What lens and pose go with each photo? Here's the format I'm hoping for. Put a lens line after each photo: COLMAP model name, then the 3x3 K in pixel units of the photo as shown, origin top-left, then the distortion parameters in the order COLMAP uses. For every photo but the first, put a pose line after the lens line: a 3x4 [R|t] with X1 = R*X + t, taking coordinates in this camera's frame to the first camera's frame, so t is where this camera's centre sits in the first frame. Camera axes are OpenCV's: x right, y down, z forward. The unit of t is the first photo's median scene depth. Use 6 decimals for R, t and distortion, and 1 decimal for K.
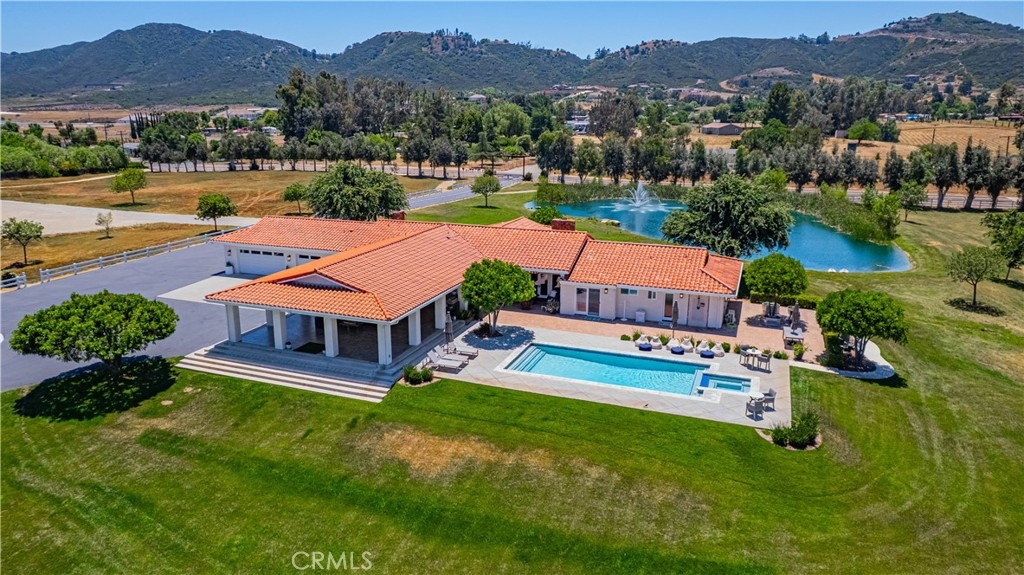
lens RADIAL K [[694.8, 0, 484.7], [0, 694.8, 281.1], [0, 0, 1]] dist [-0.049353, 0.065645]
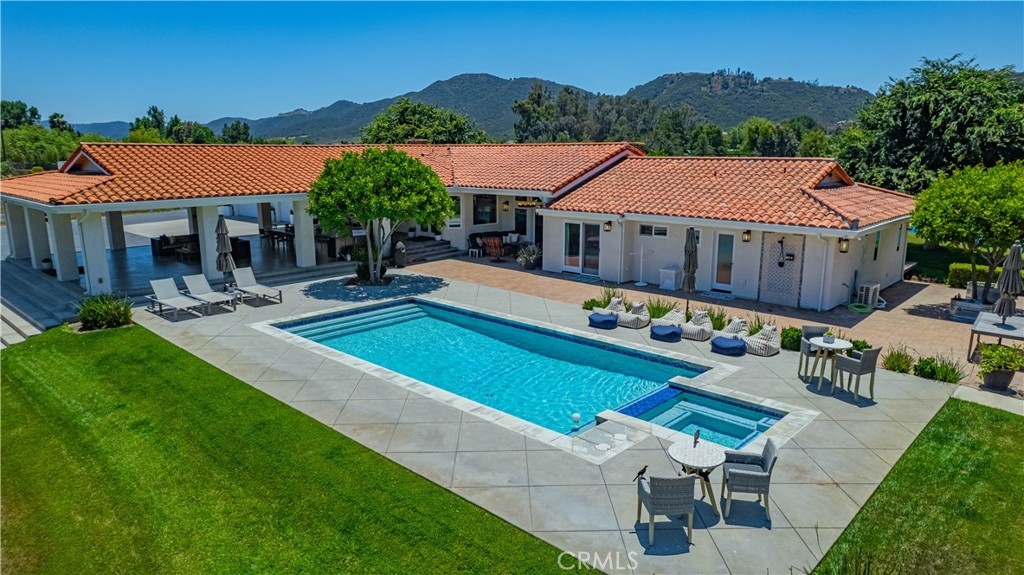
lens RADIAL K [[651.5, 0, 516.1], [0, 651.5, 291.0], [0, 0, 1]] dist [-0.052825, 0.069672]
pose [[0.934308, 0.076062, -0.348256, 0.232824], [-0.086982, 0.996085, -0.015804, 0.062684], [0.345691, 0.045058, 0.937266, 0.414581]]
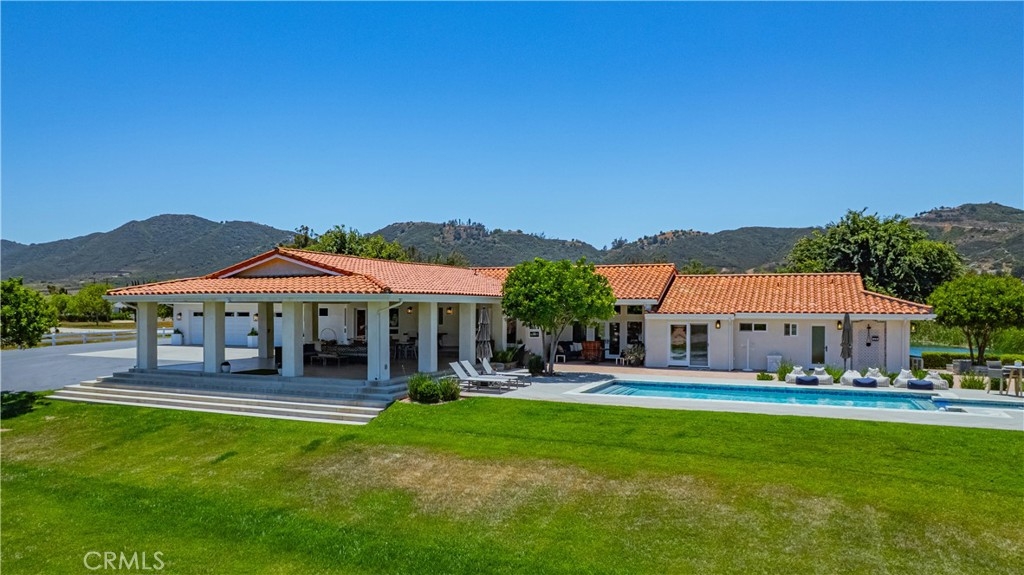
lens RADIAL K [[739.7, 0, 458.8], [0, 739.7, 315.7], [0, 0, 1]] dist [-0.051553, 0.067387]
pose [[0.998693, 0.005471, -0.050827, -0.028431], [-0.016840, 0.973969, -0.226053, 0.136264], [0.048267, 0.226613, 0.972788, 0.249349]]
